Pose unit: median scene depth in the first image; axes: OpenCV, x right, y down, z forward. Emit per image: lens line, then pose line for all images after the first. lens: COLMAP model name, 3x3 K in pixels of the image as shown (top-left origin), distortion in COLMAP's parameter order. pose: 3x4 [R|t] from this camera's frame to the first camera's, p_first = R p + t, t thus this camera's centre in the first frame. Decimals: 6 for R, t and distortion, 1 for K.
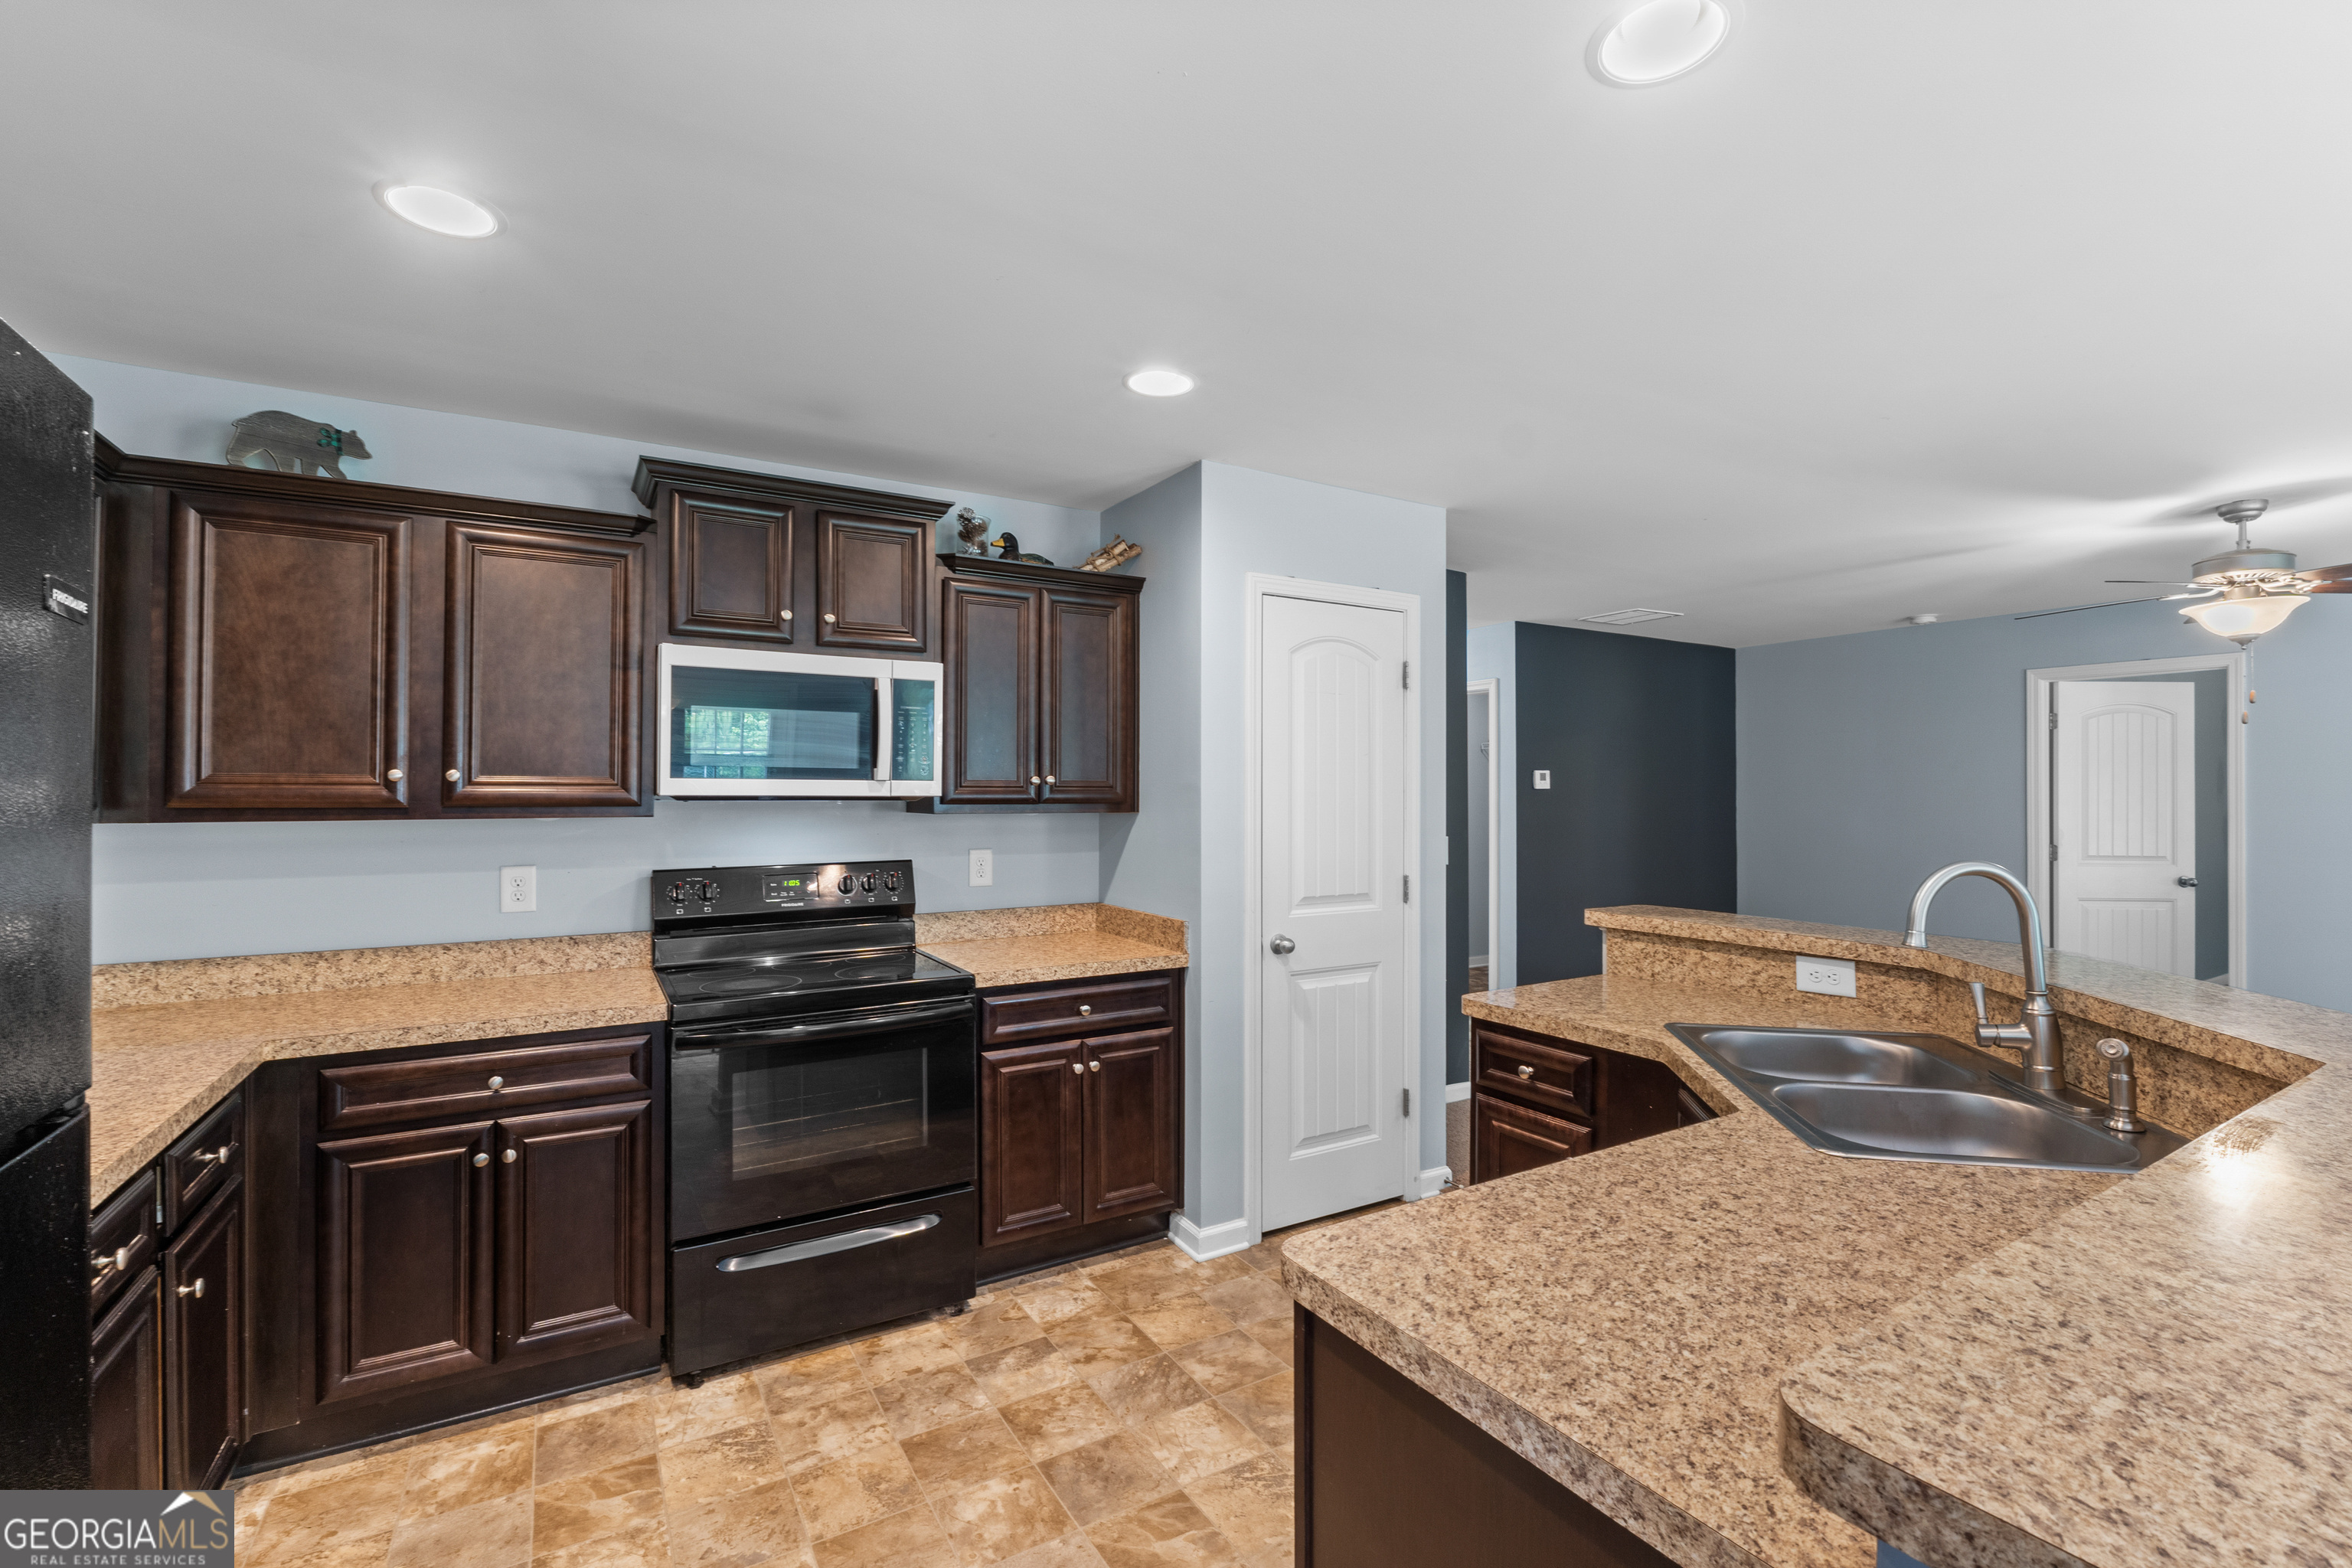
lens RADIAL K [[1015.6, 0, 1181.0], [0, 1015.6, 784.5], [0, 0, 1]] dist [-0.008321, 0.000123]
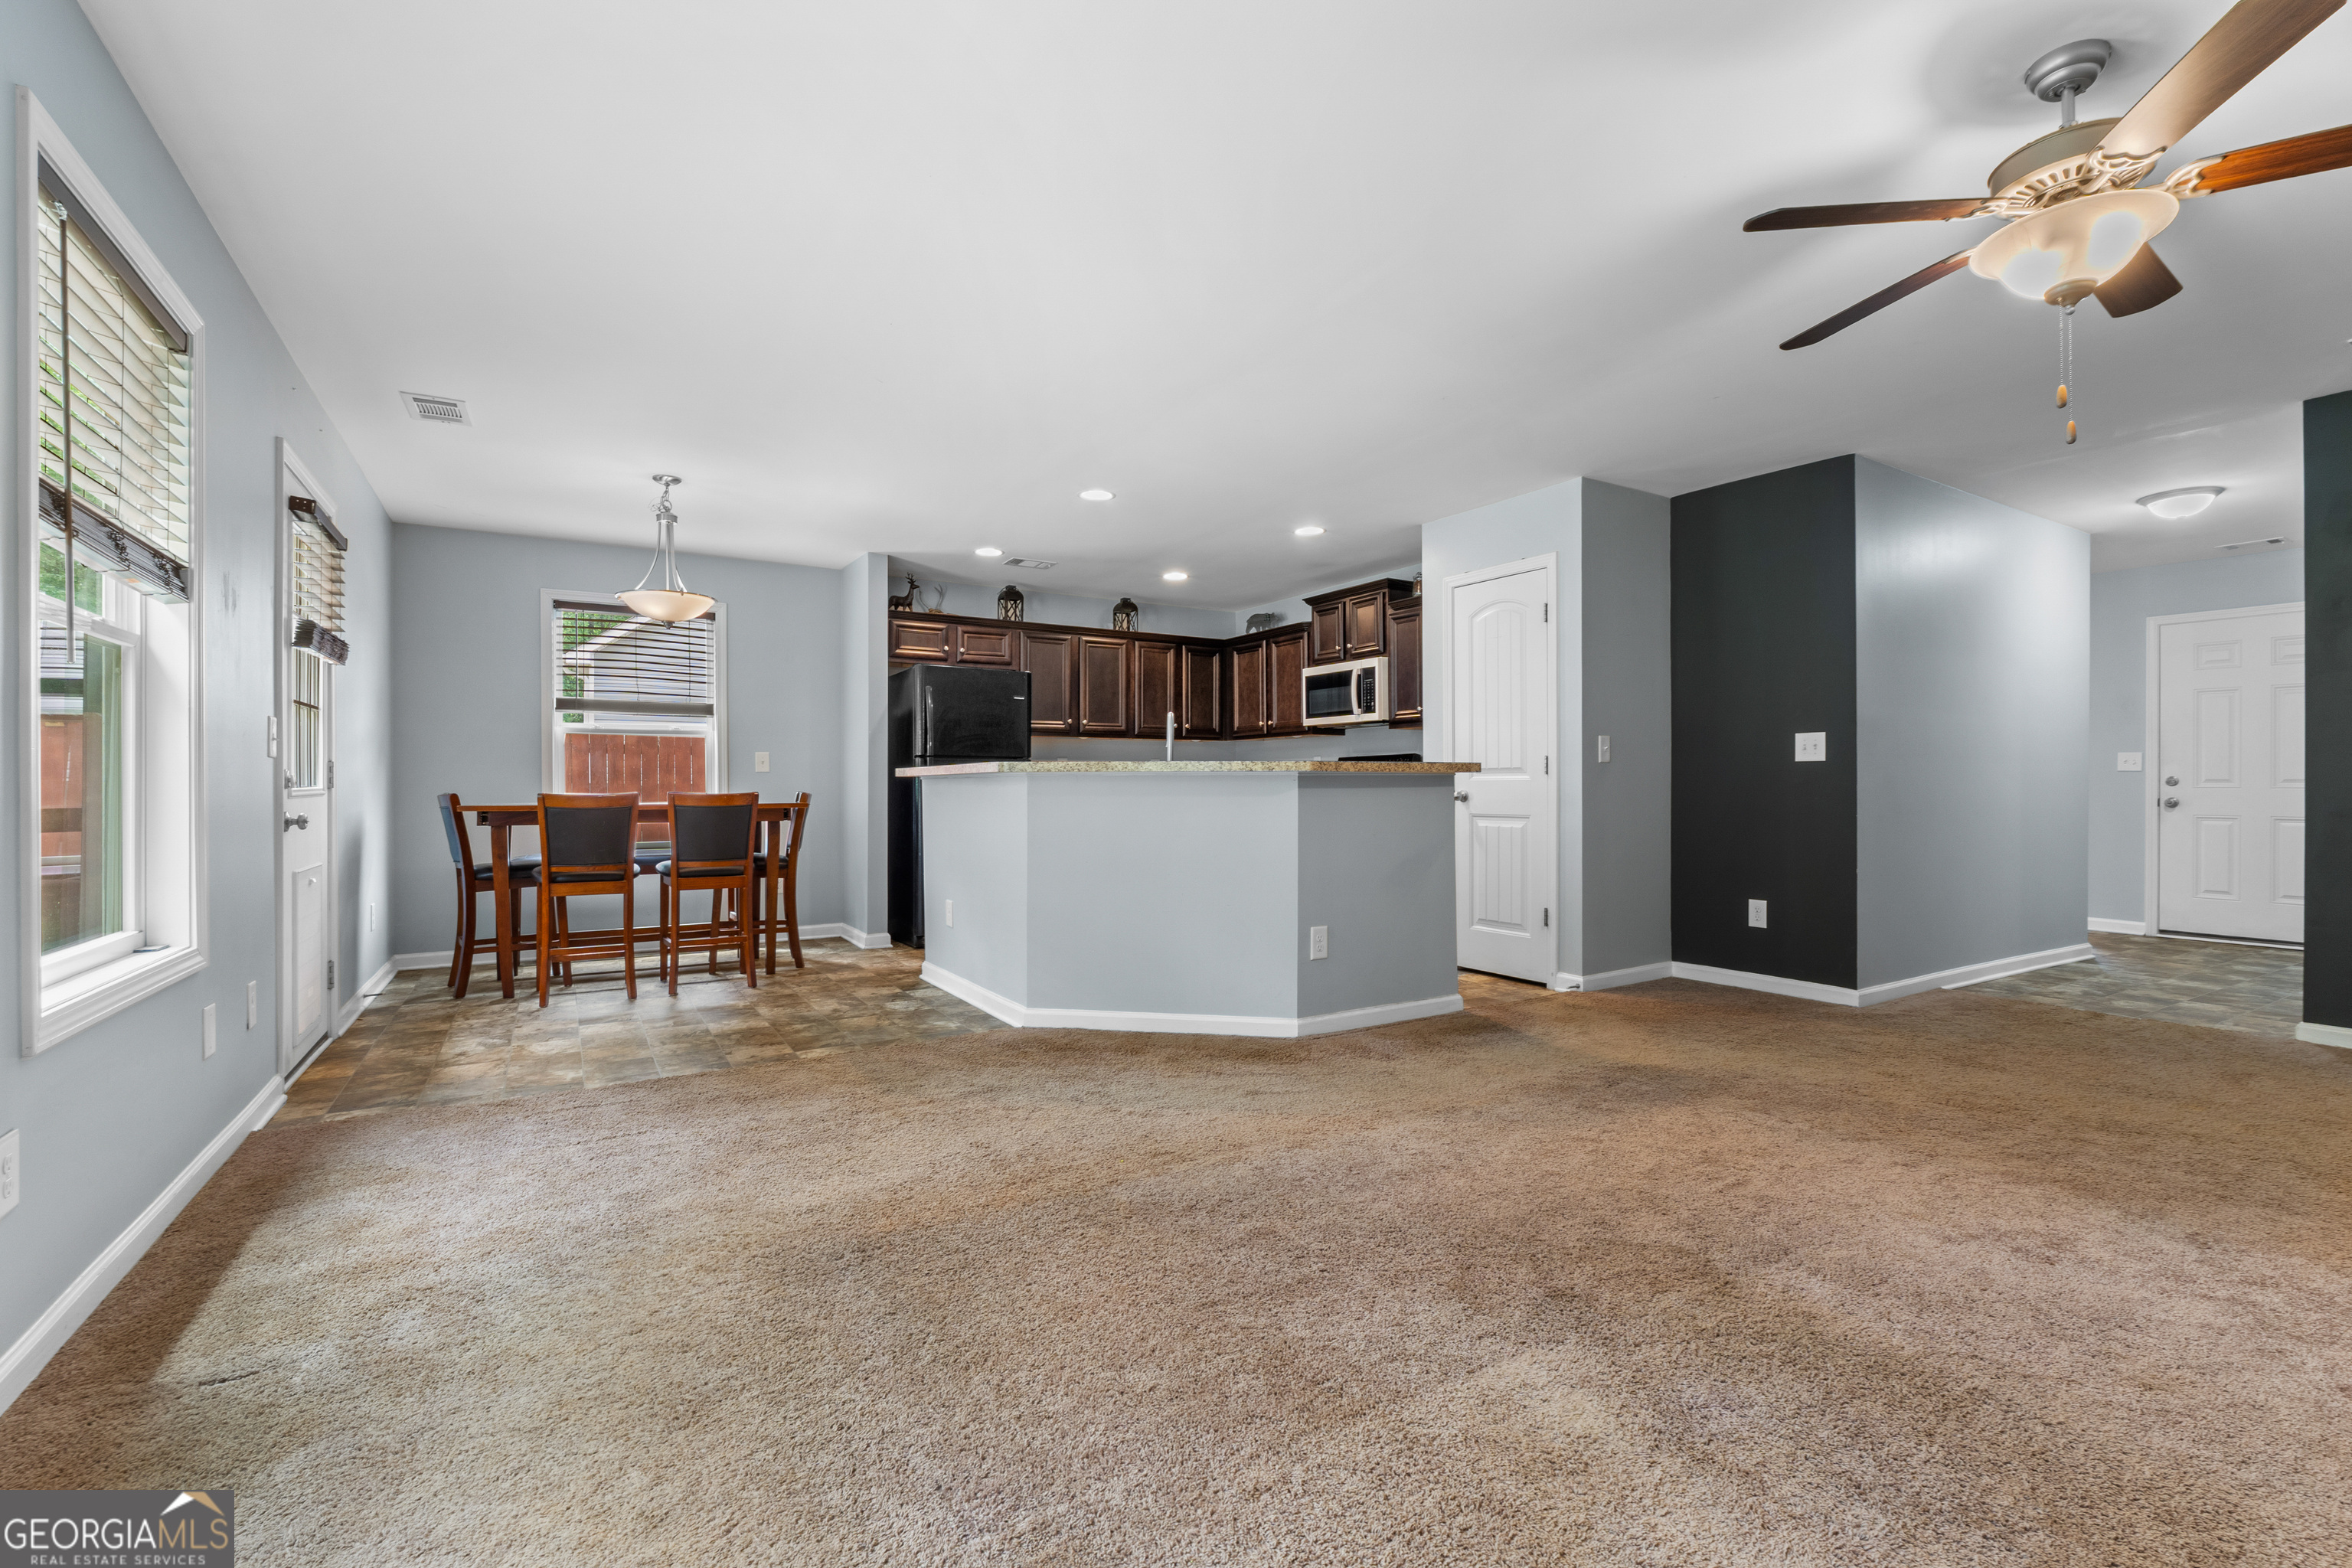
lens RADIAL K [[1015.6, 0, 1183.7], [0, 1015.6, 790.7], [0, 0, 1]] dist [-0.008321, 0.000123]
pose [[0.015623, 0.002922, -0.999874, 2.416979], [0.010886, 0.999936, 0.003092, 0.191464], [0.999819, -0.010933, 0.015591, 0.713457]]
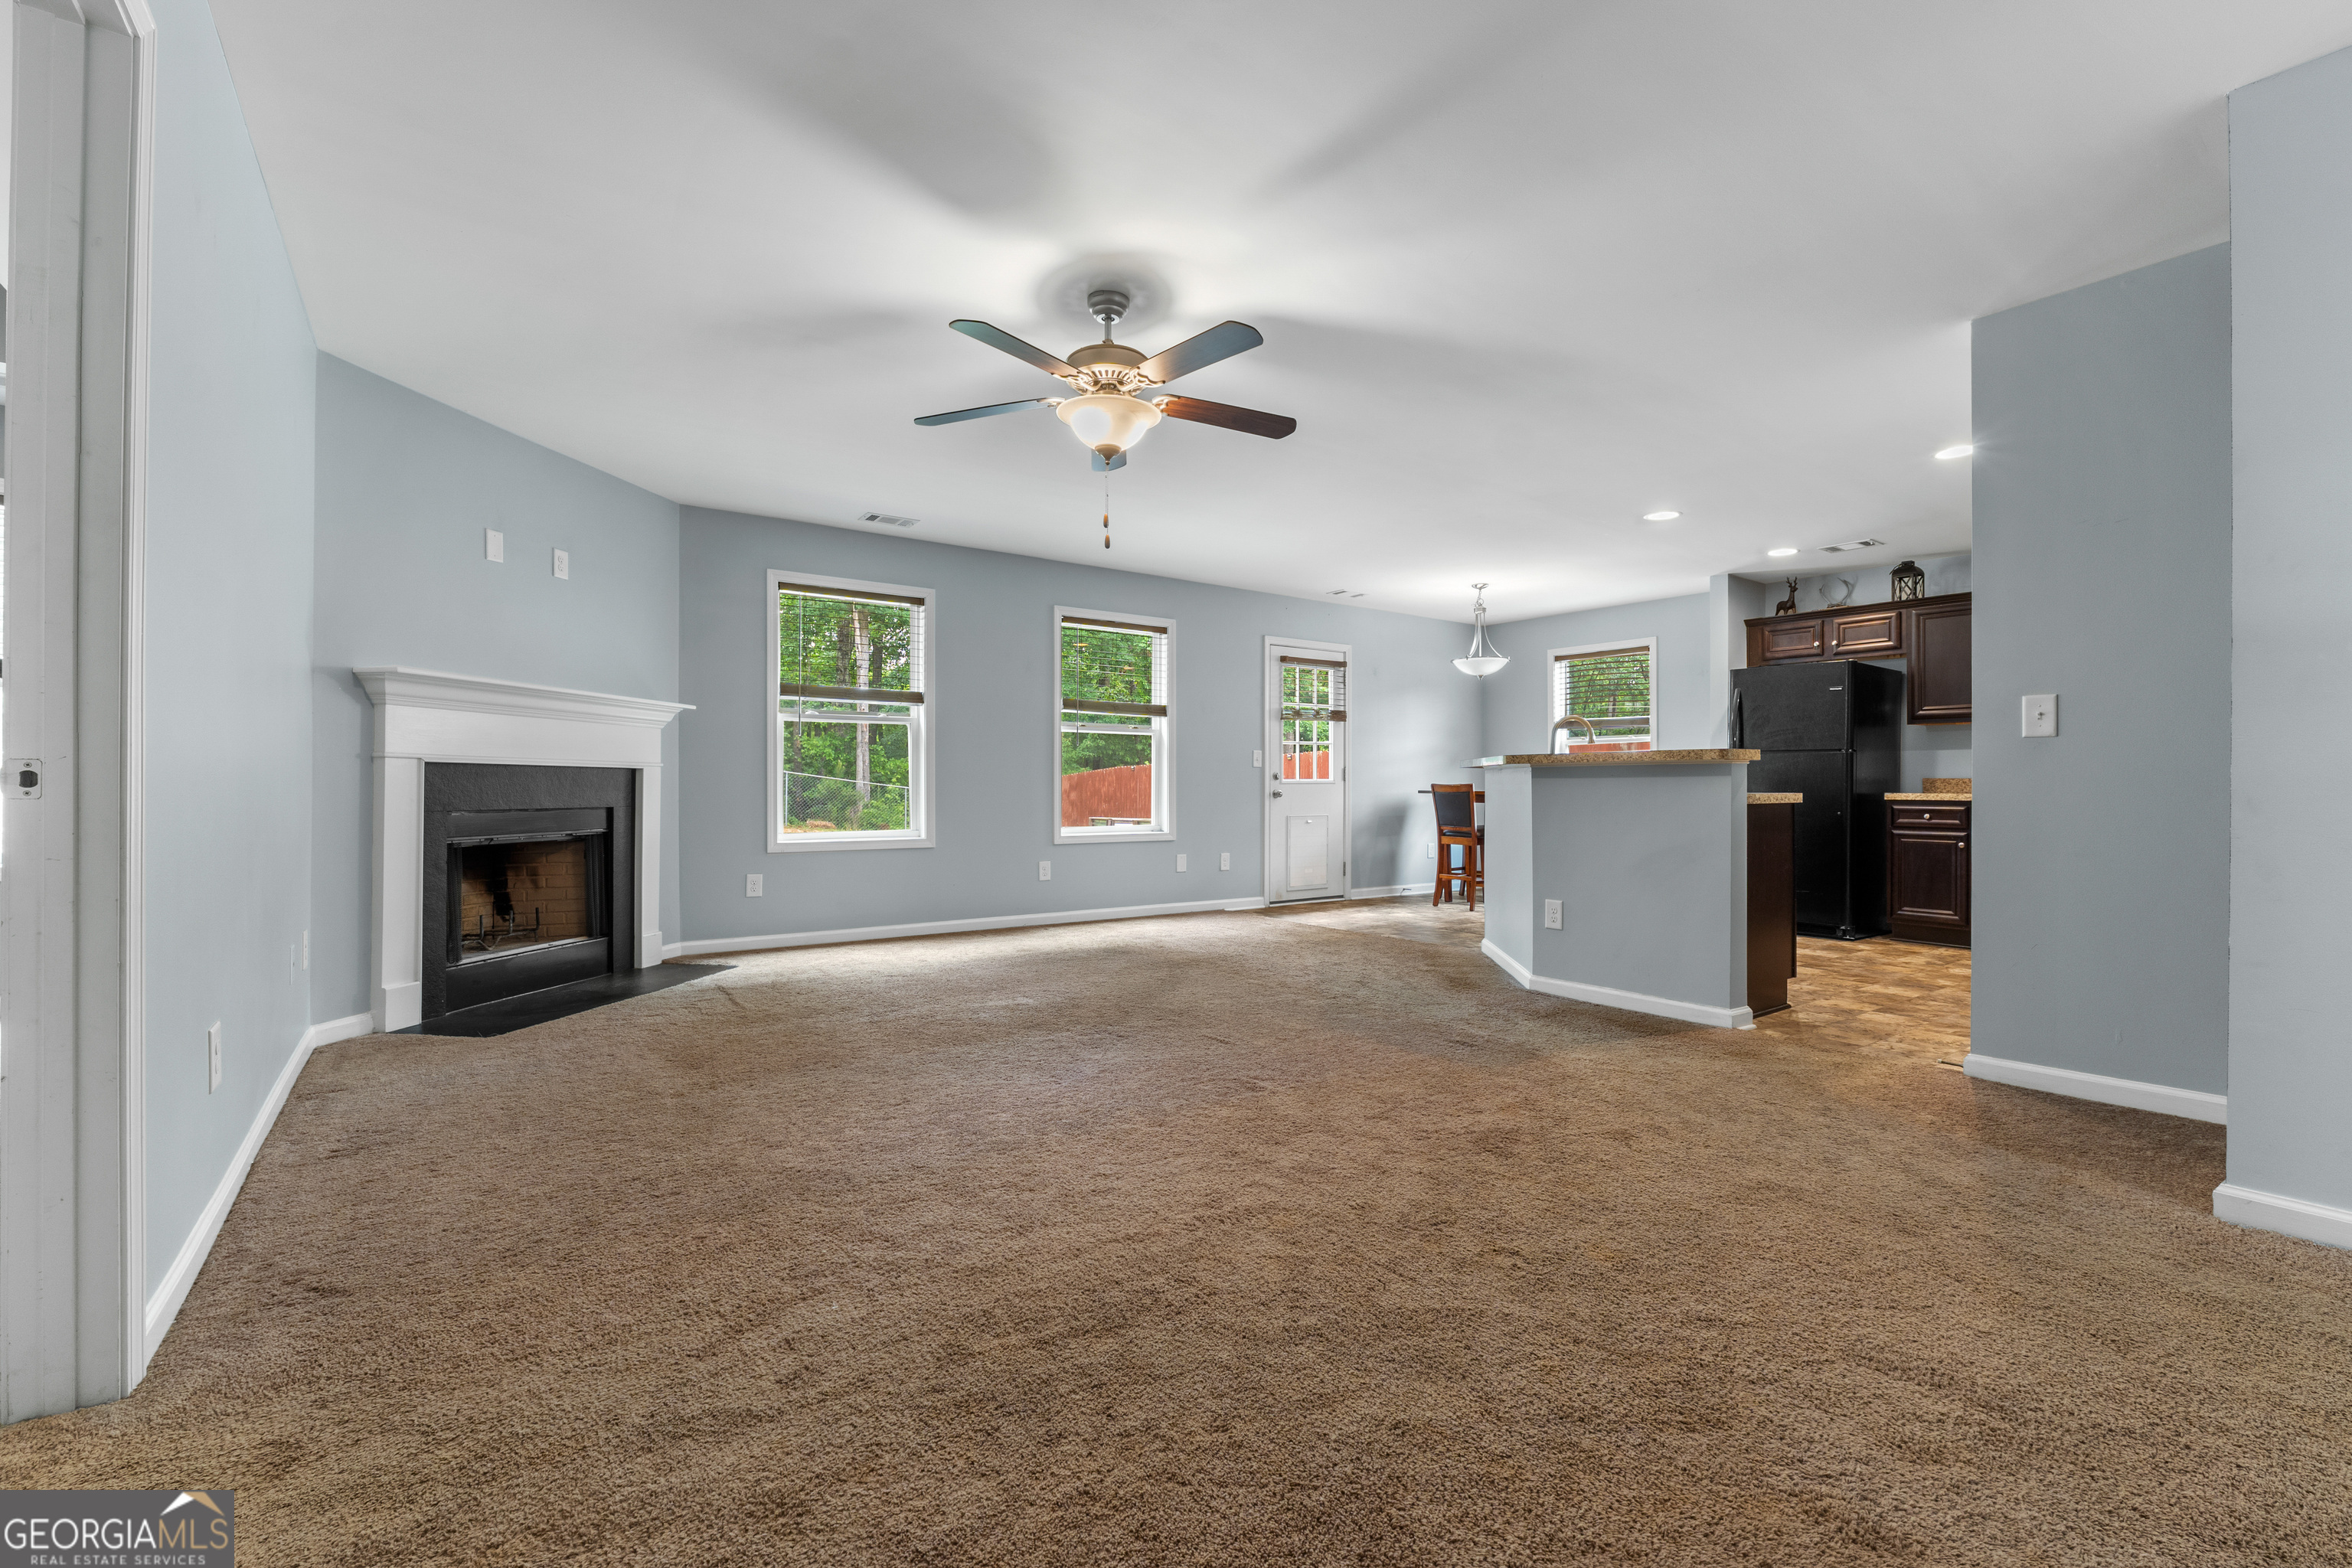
lens RADIAL K [[1015.6, 0, 1180.9], [0, 1015.6, 785.3], [0, 0, 1]] dist [-0.008321, 0.000123]
pose [[-0.996219, -0.006005, -0.086664, 1.592511], [-0.005227, 0.999944, -0.009202, 0.230577], [0.086715, -0.008714, -0.996195, 2.817912]]
